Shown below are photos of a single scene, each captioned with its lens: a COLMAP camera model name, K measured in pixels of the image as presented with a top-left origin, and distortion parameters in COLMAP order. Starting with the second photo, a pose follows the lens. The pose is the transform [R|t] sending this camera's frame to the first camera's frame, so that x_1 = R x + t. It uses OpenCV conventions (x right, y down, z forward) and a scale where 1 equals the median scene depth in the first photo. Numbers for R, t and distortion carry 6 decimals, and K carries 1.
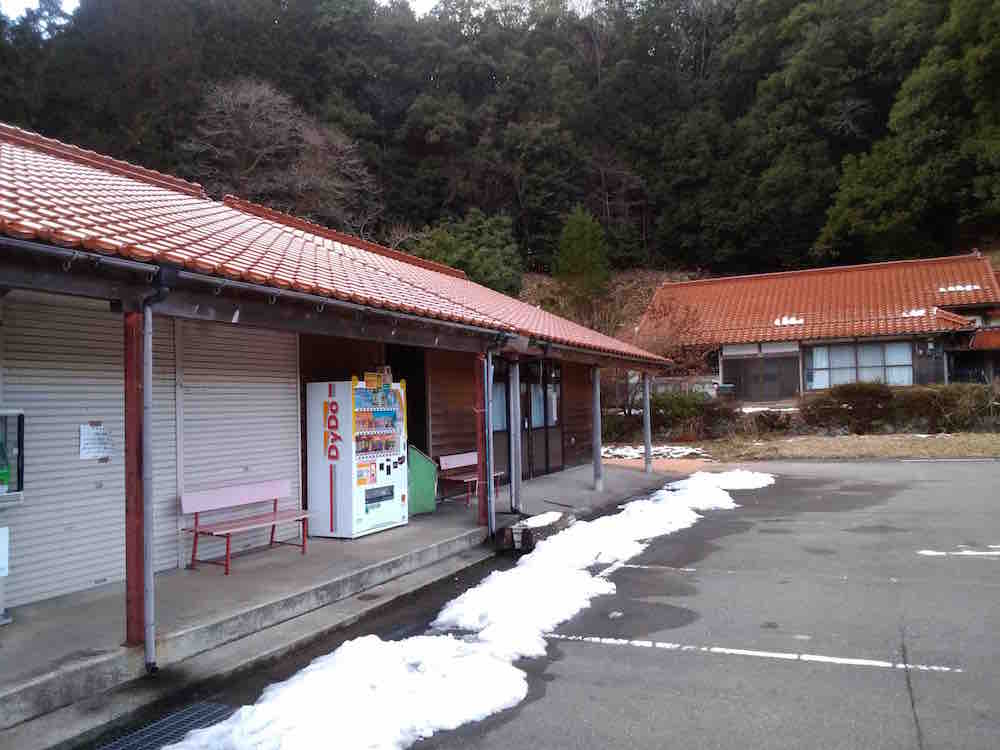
lens RADIAL K [[775.0, 0, 497.0], [0, 775.0, 379.0], [0, 0, 1]] dist [0.047802, -0.084292]
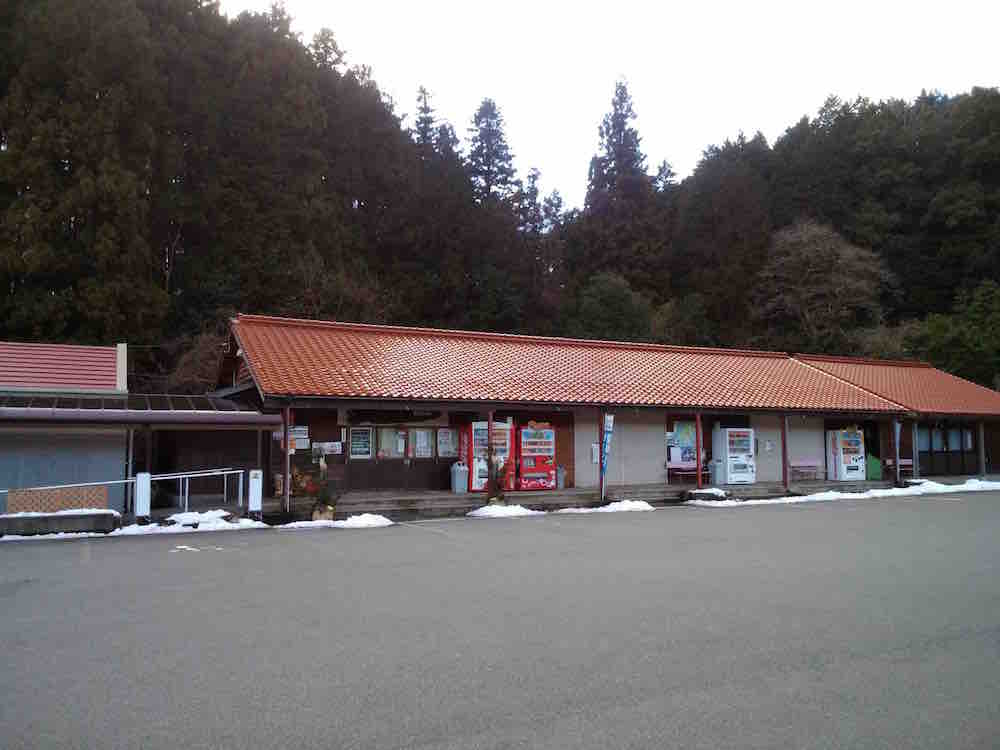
lens RADIAL K [[775.0, 0, 510.4], [0, 775.0, 381.9], [0, 0, 1]] dist [0.047802, -0.084292]
pose [[0.785053, -0.027519, -0.618816, 0.137643], [0.005813, 0.999296, -0.037065, -0.016015], [0.619401, 0.025501, 0.784661, -0.439919]]
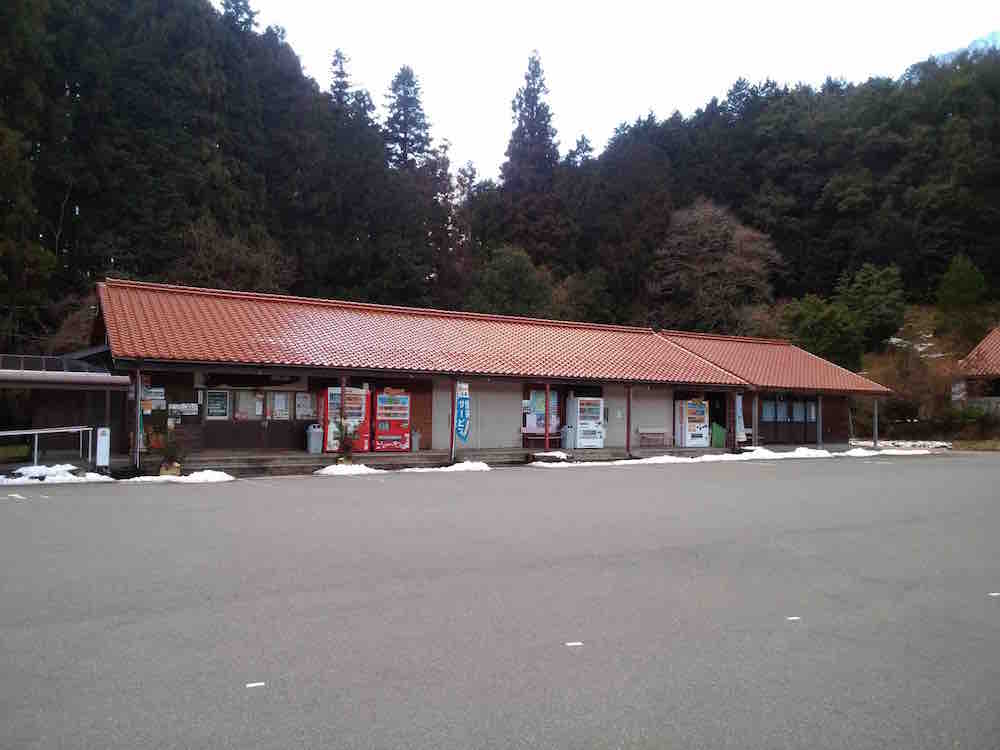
lens RADIAL K [[775.0, 0, 506.5], [0, 775.0, 380.7], [0, 0, 1]] dist [0.047802, -0.084292]
pose [[0.828116, 0.012554, -0.560416, 0.205203], [-0.013380, 0.999907, 0.002627, -0.016245], [0.560397, 0.005323, 0.828207, -0.436141]]
